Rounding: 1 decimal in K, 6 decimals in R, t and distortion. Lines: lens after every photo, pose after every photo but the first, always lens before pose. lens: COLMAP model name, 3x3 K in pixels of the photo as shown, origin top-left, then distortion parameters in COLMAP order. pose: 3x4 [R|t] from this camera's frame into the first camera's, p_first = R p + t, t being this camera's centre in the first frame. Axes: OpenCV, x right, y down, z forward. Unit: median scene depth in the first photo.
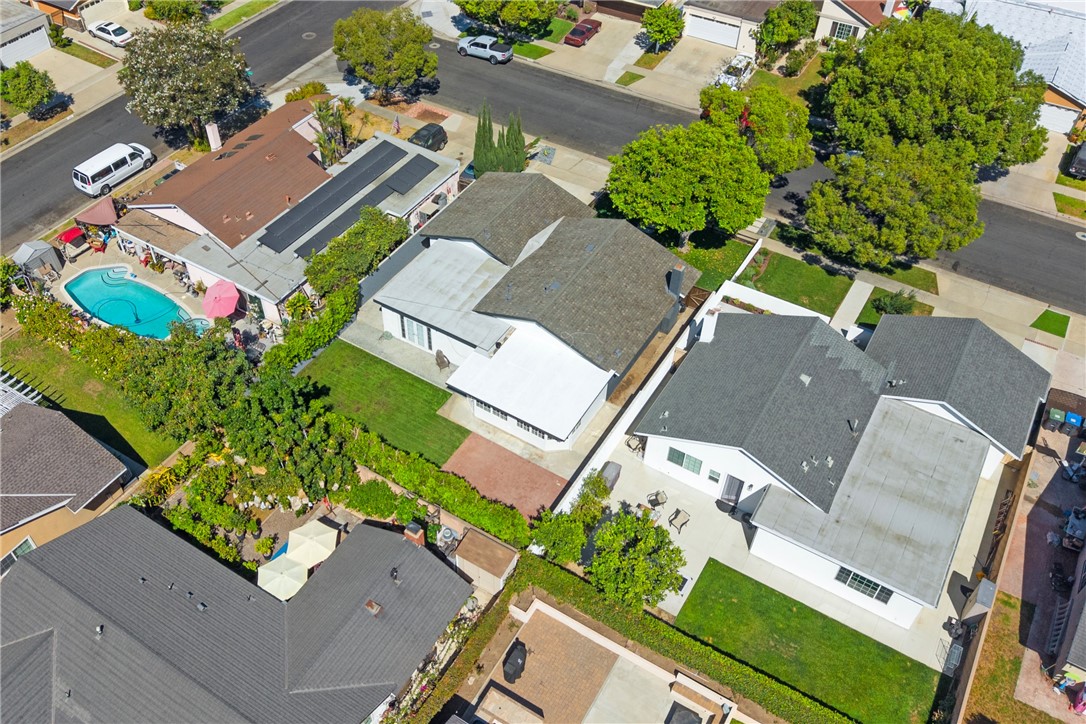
lens RADIAL K [[912.3, 0, 500.4], [0, 912.3, 360.3], [0, 0, 1]] dist [-0.003707, -0.006610]
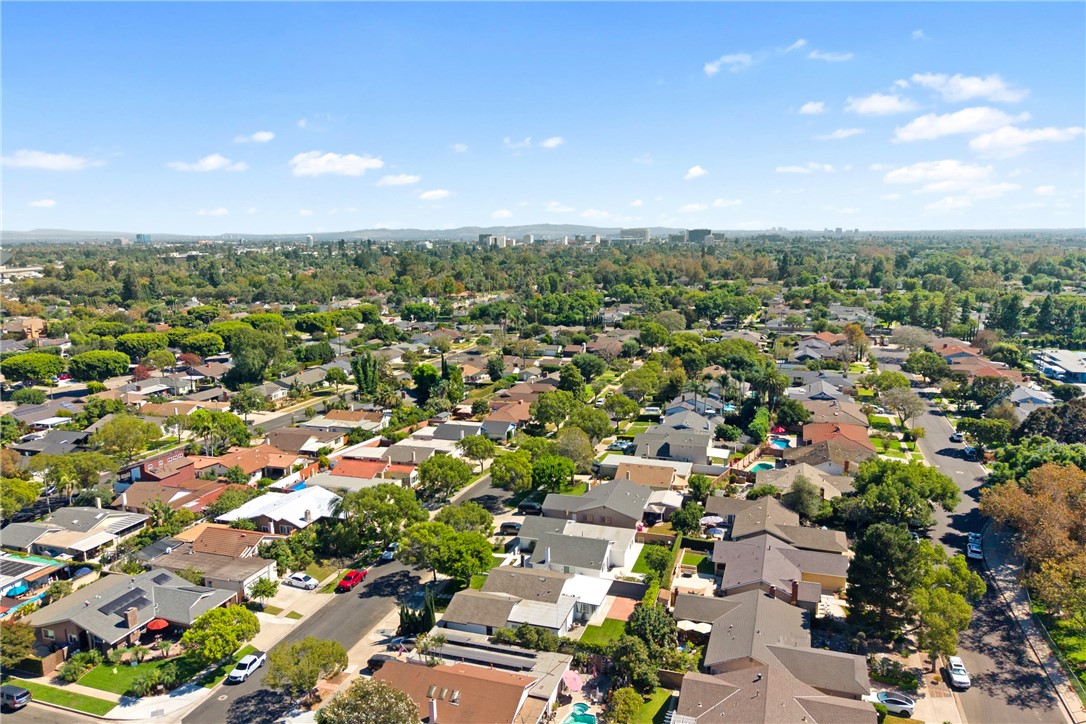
lens RADIAL K [[745.0, 0, 543.0], [0, 745.0, 362.0], [0, 0, 1]] dist [0.001231, 0.000054]
pose [[-0.236103, -0.159095, 0.958616, -1.589353], [0.700210, 0.656159, 0.281357, -0.926604], [-0.673766, 0.737662, -0.043521, 0.619756]]
